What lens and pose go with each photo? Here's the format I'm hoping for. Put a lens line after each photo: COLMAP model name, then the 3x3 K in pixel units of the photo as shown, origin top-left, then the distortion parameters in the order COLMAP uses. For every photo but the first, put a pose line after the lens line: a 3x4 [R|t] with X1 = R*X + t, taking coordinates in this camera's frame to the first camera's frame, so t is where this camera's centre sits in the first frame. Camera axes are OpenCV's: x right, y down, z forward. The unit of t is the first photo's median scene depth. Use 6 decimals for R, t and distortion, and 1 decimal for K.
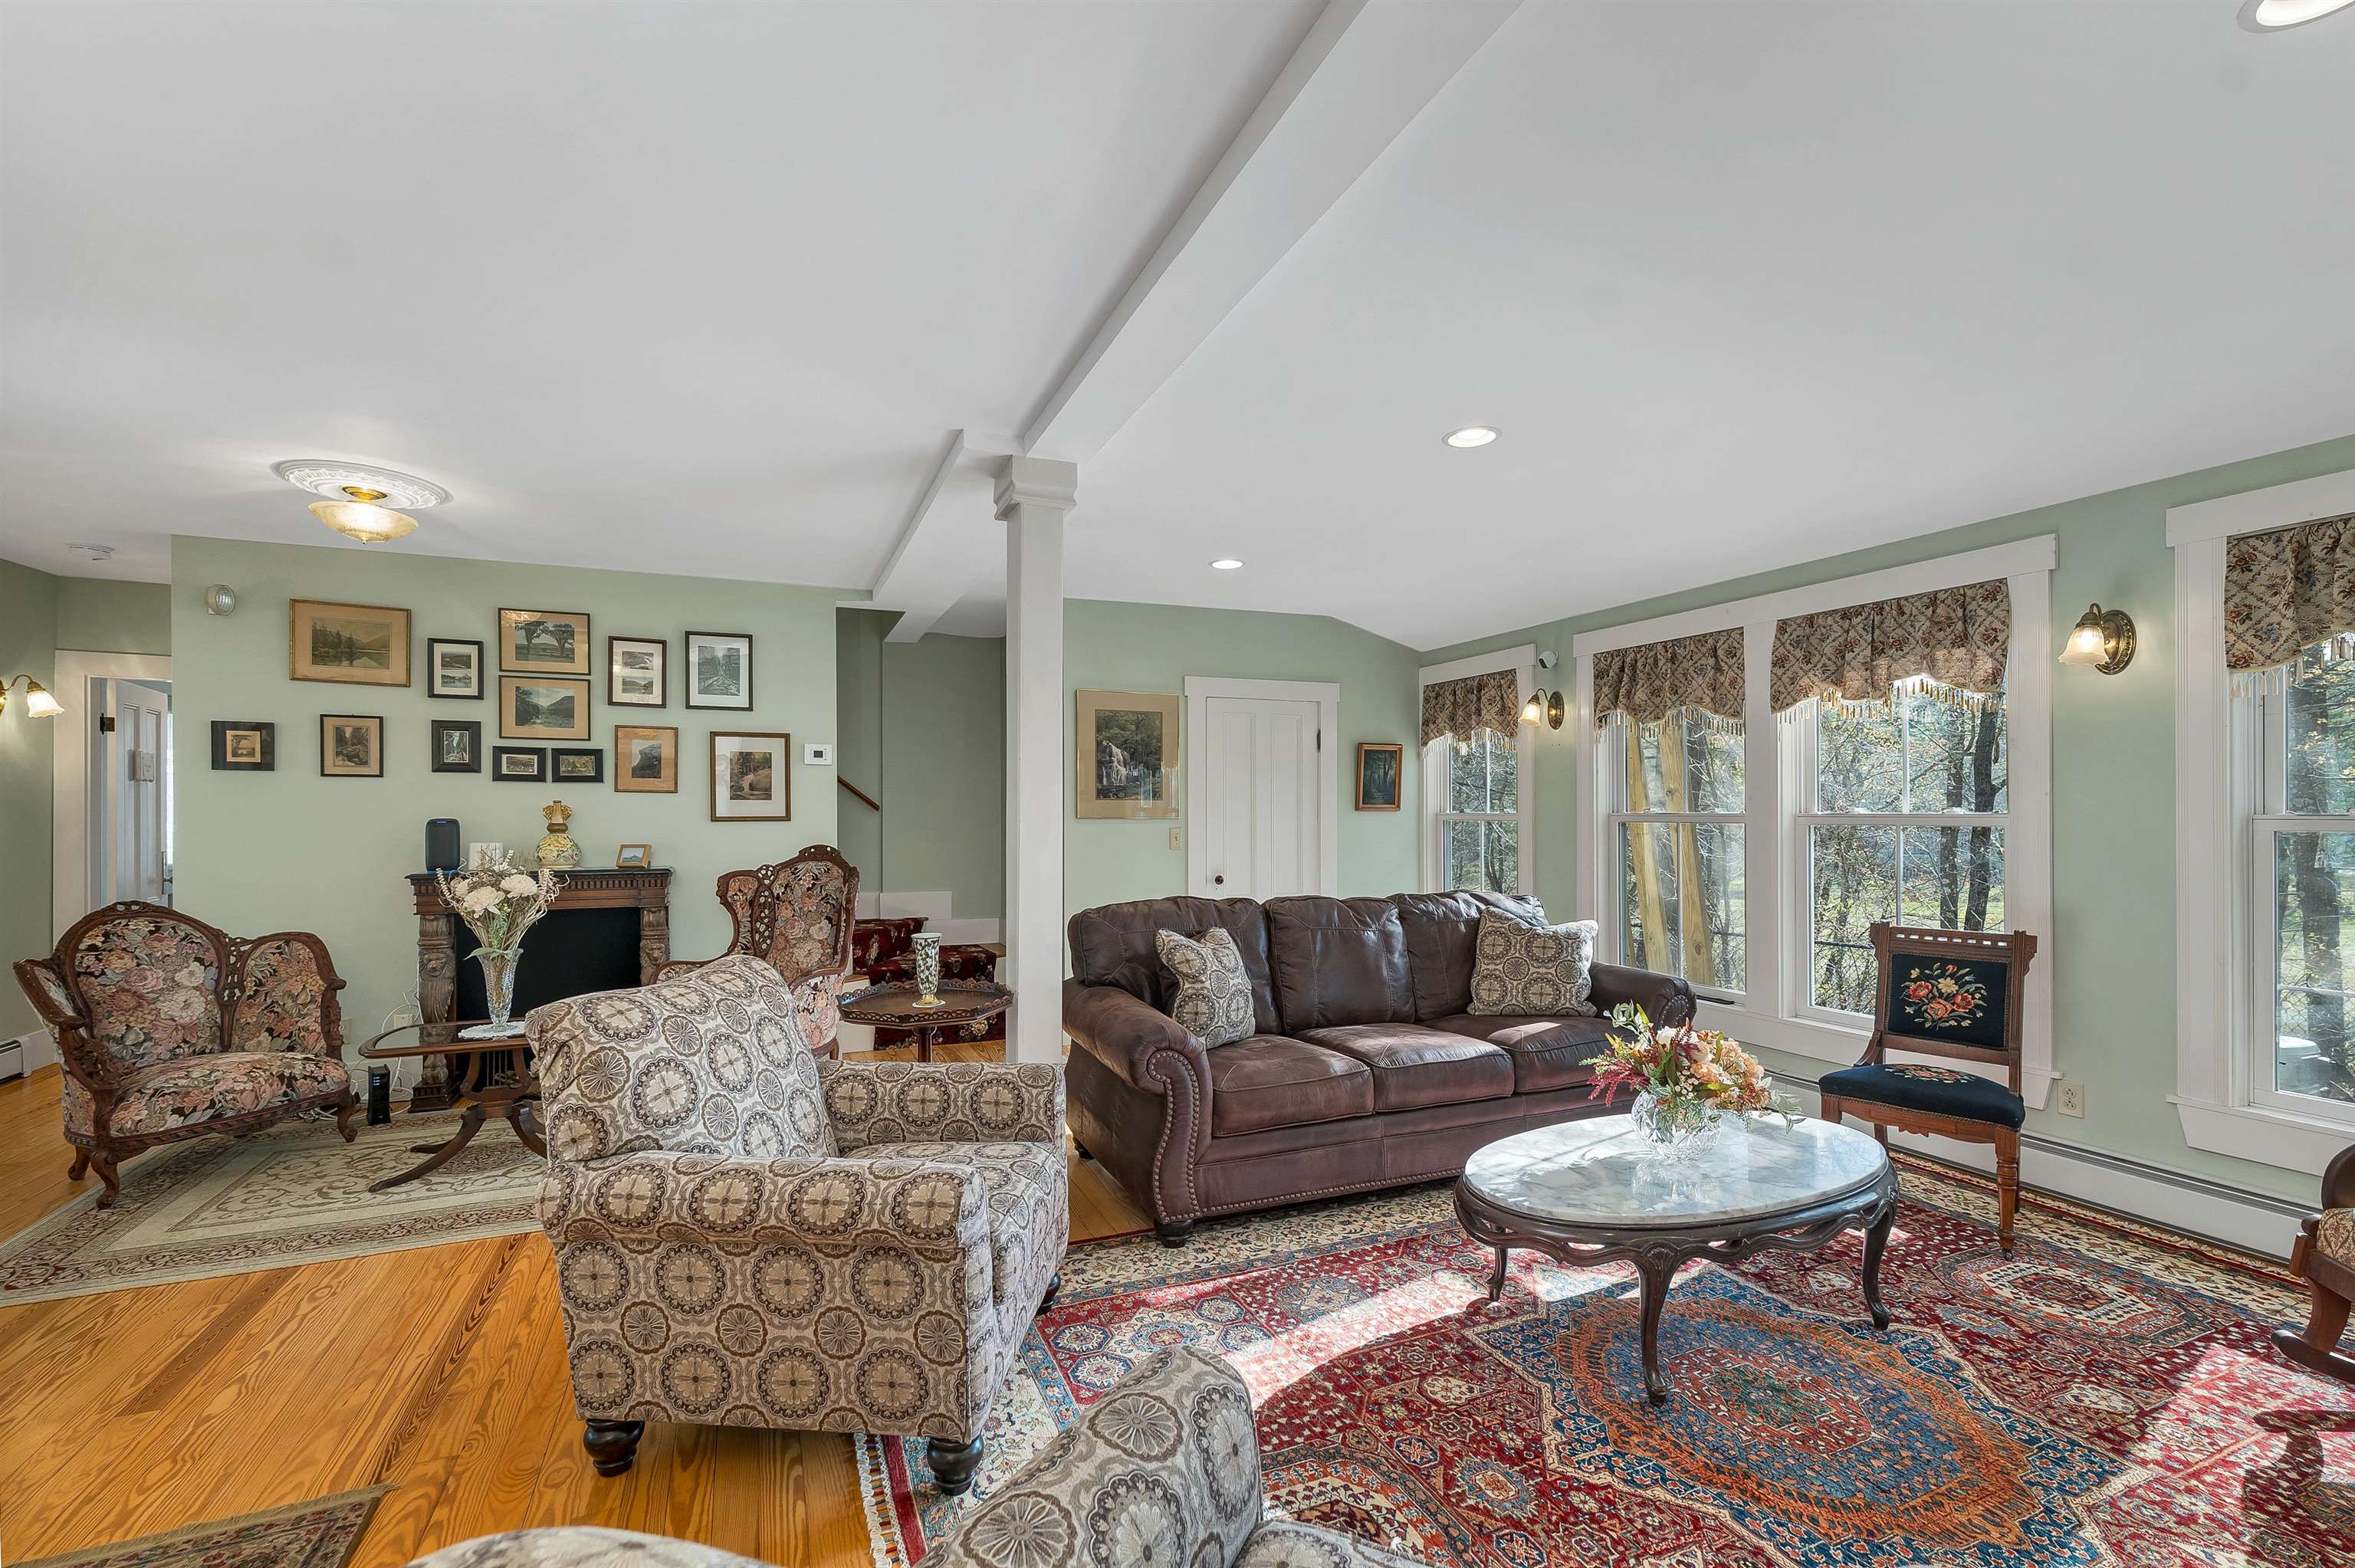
lens RADIAL K [[1004.0, 0, 1176.6], [0, 1004.0, 804.0], [0, 0, 1]] dist [0.000554, -0.000051]
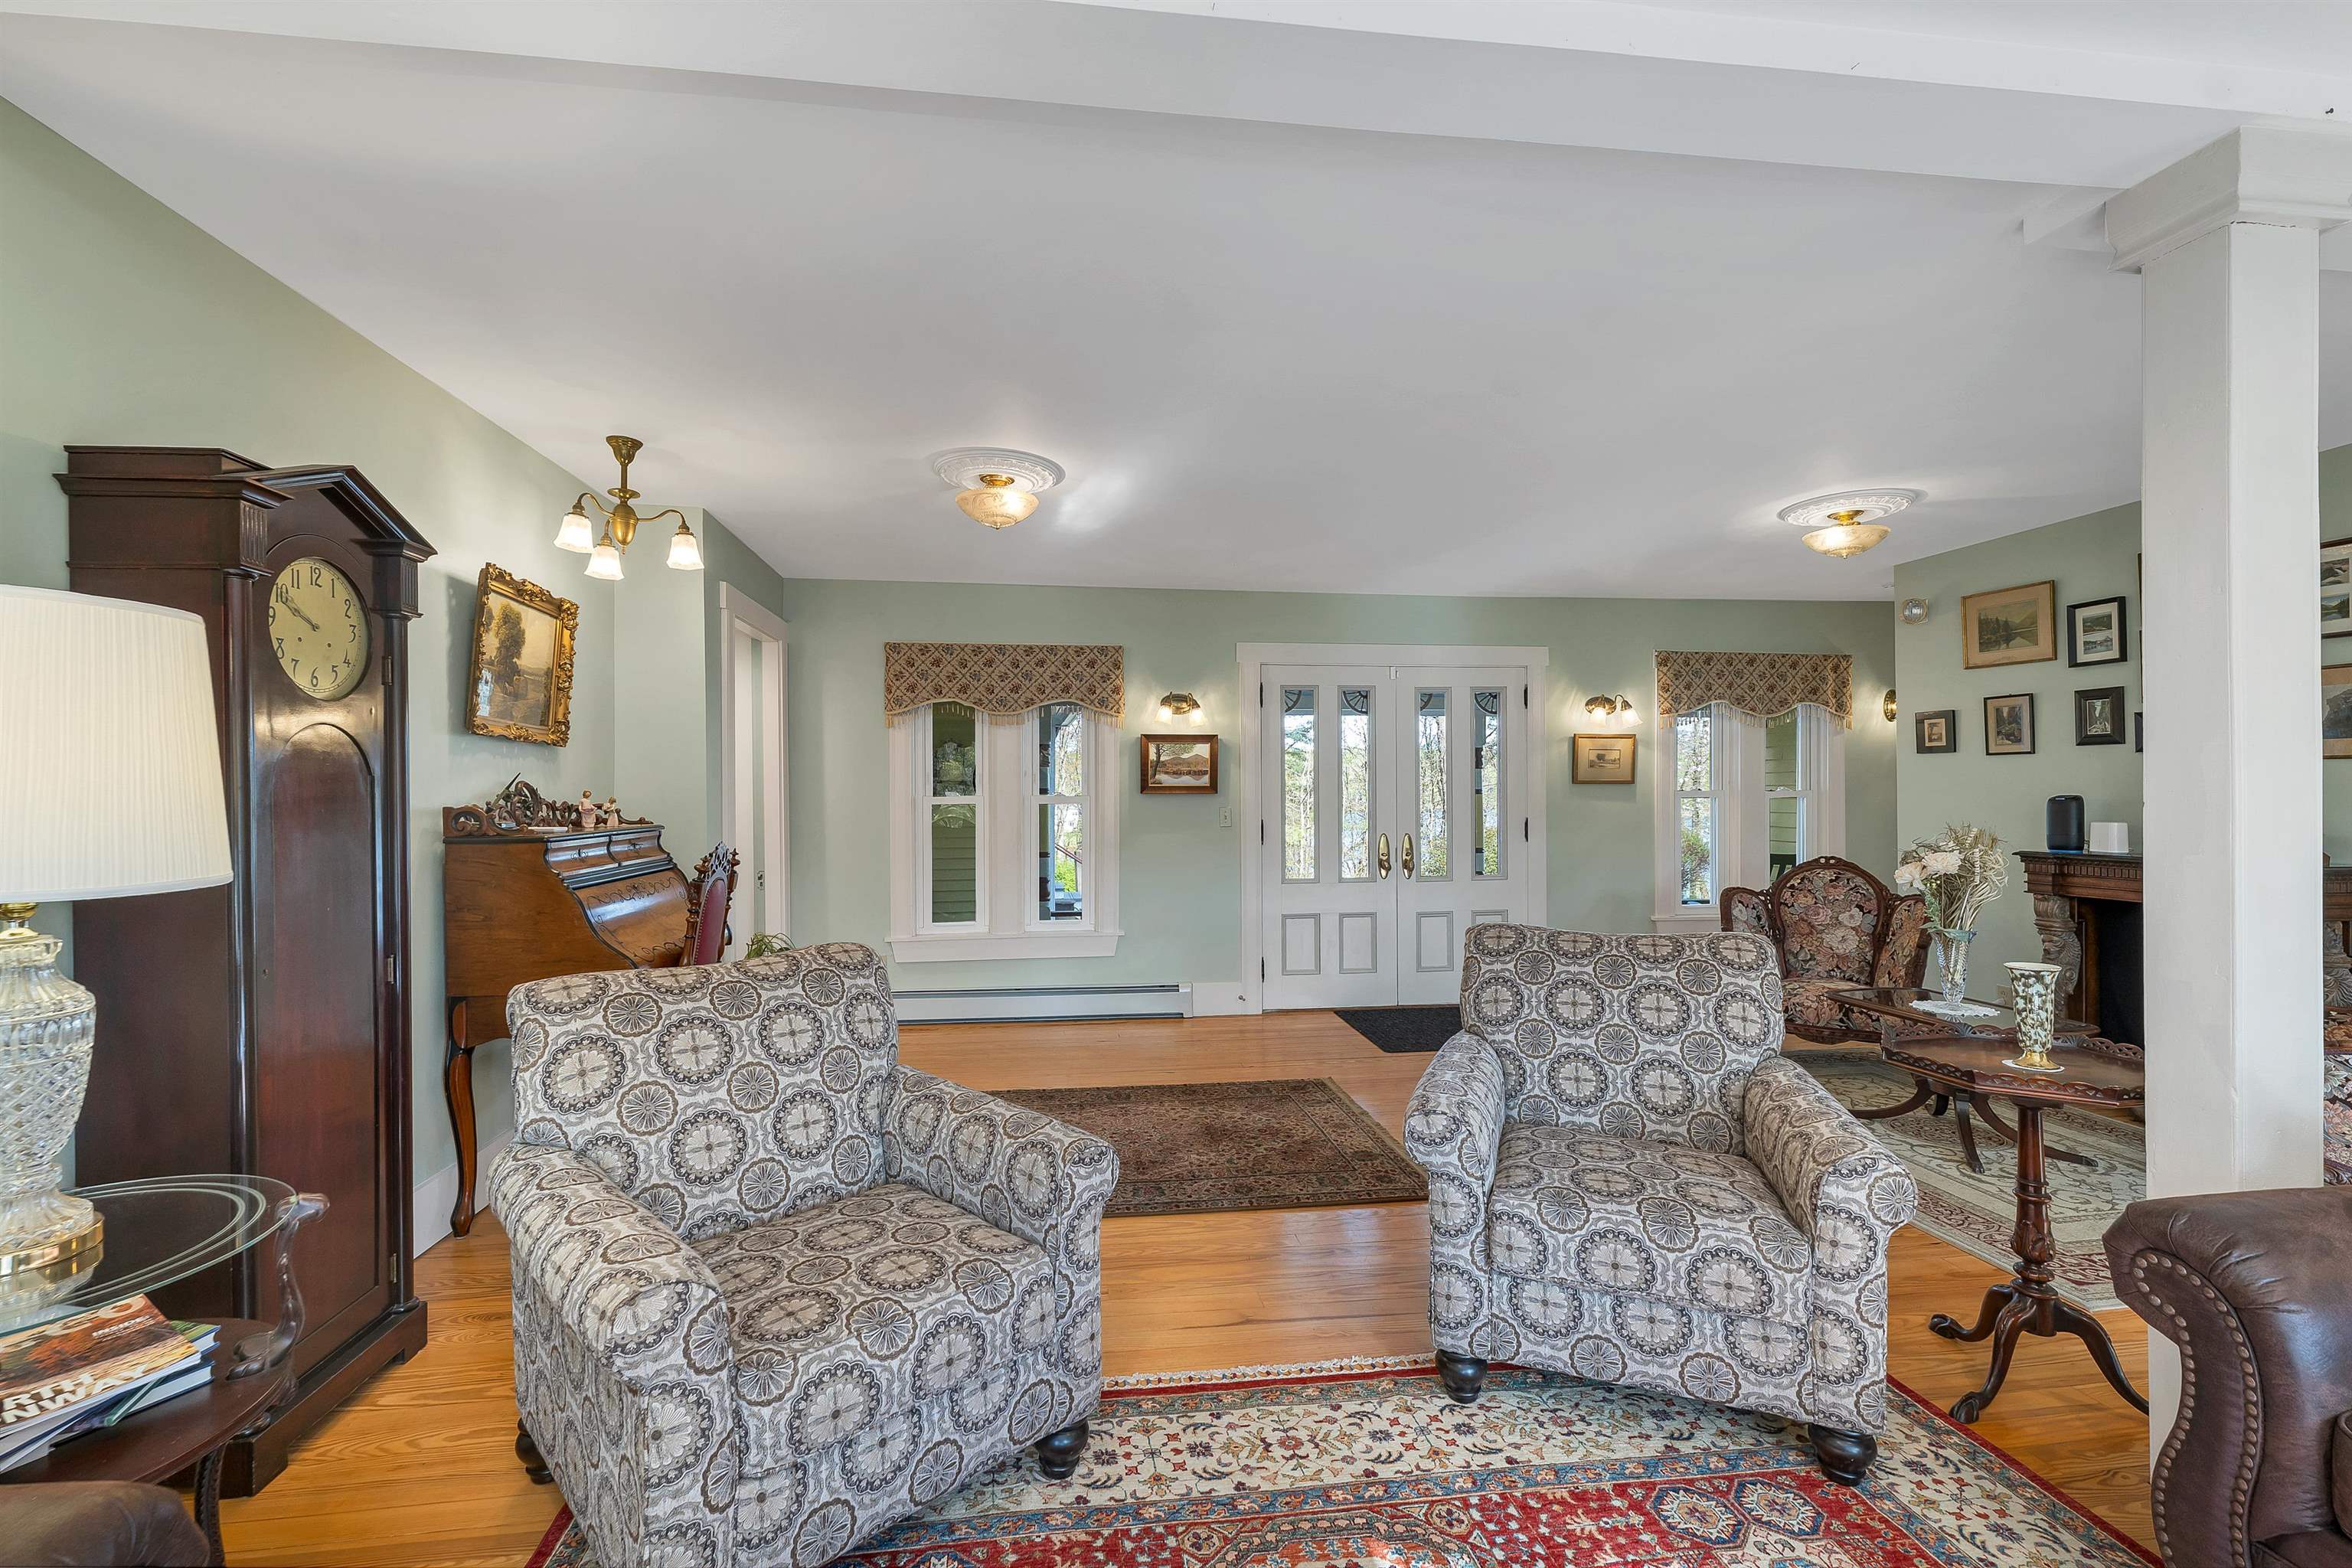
lens RADIAL K [[982.9, 0, 1156.1], [0, 982.9, 796.5], [0, 0, 1]] dist [-0.001400, -0.000358]
pose [[-0.266421, 0.002822, -0.963852, 0.378200], [0.010586, 0.999944, 0.000002, 0.006540], [0.963798, -0.010203, -0.266436, 0.407476]]
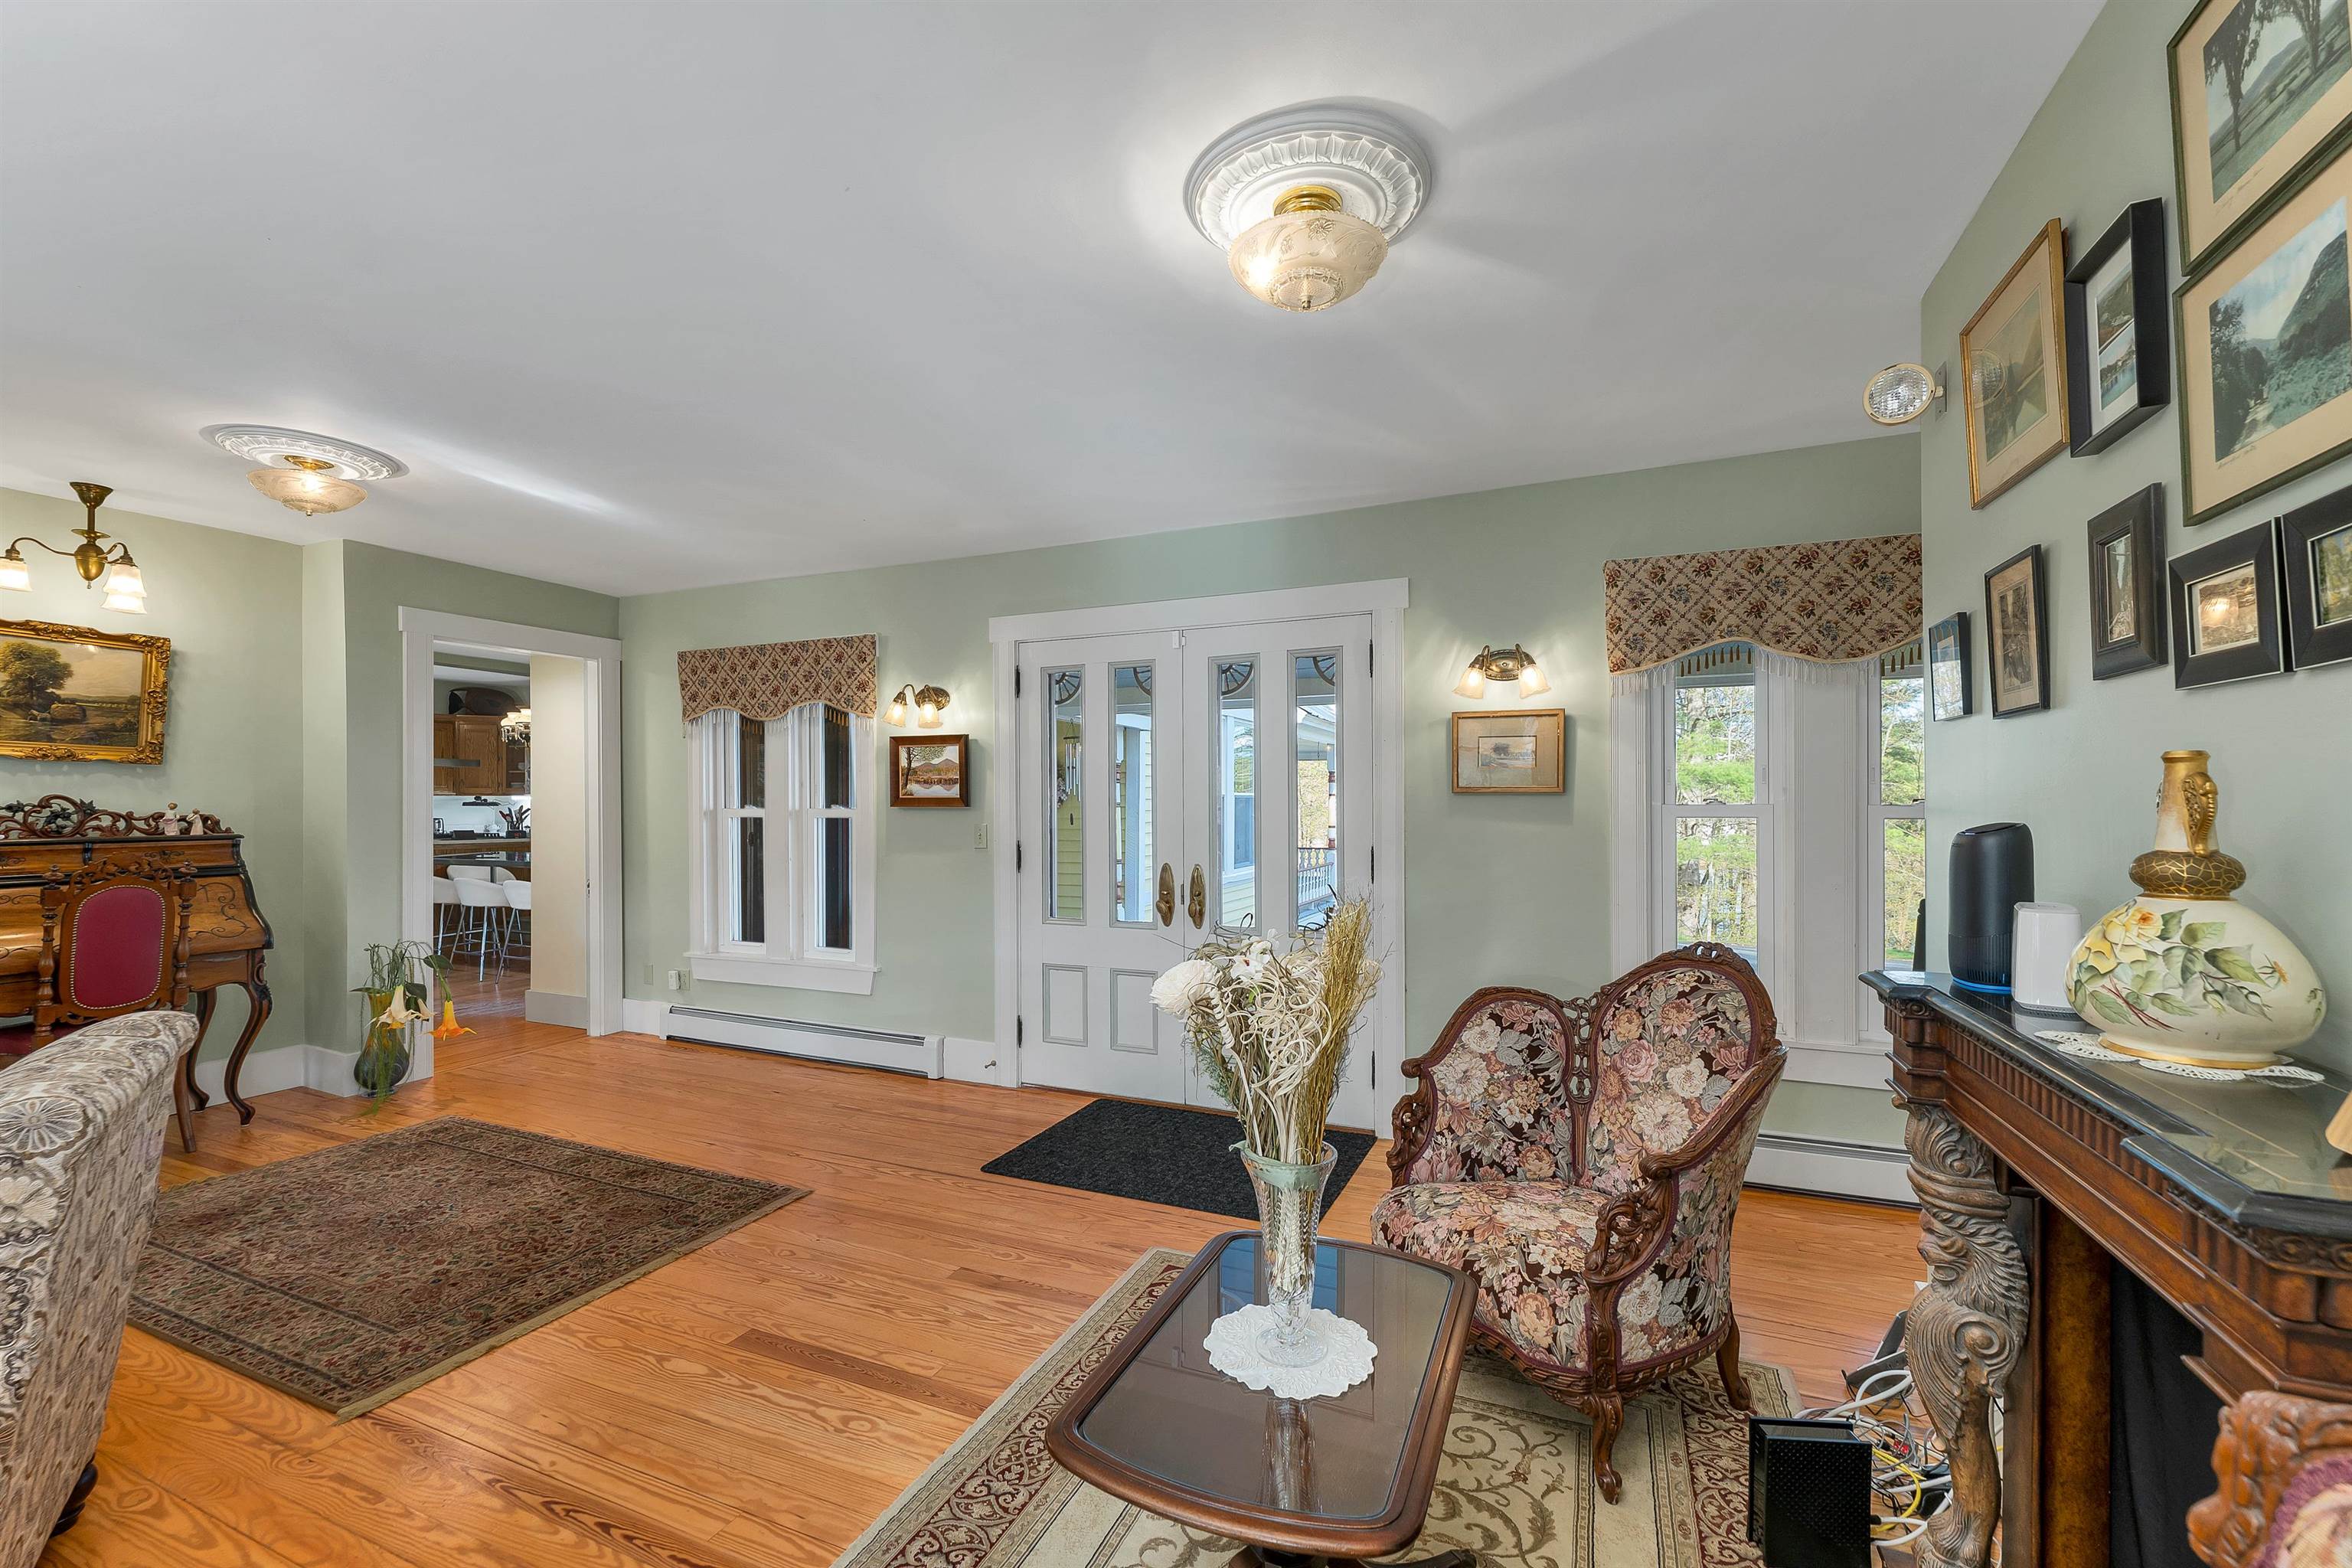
lens RADIAL K [[981.0, 0, 1170.4], [0, 981.0, 804.1], [0, 0, 1]] dist [0.002001, -0.000032]
pose [[-0.730239, -0.001459, -0.683190, -0.301742], [0.004586, 0.999965, -0.007037, 0.008844], [0.683177, -0.008271, -0.730206, 1.022286]]
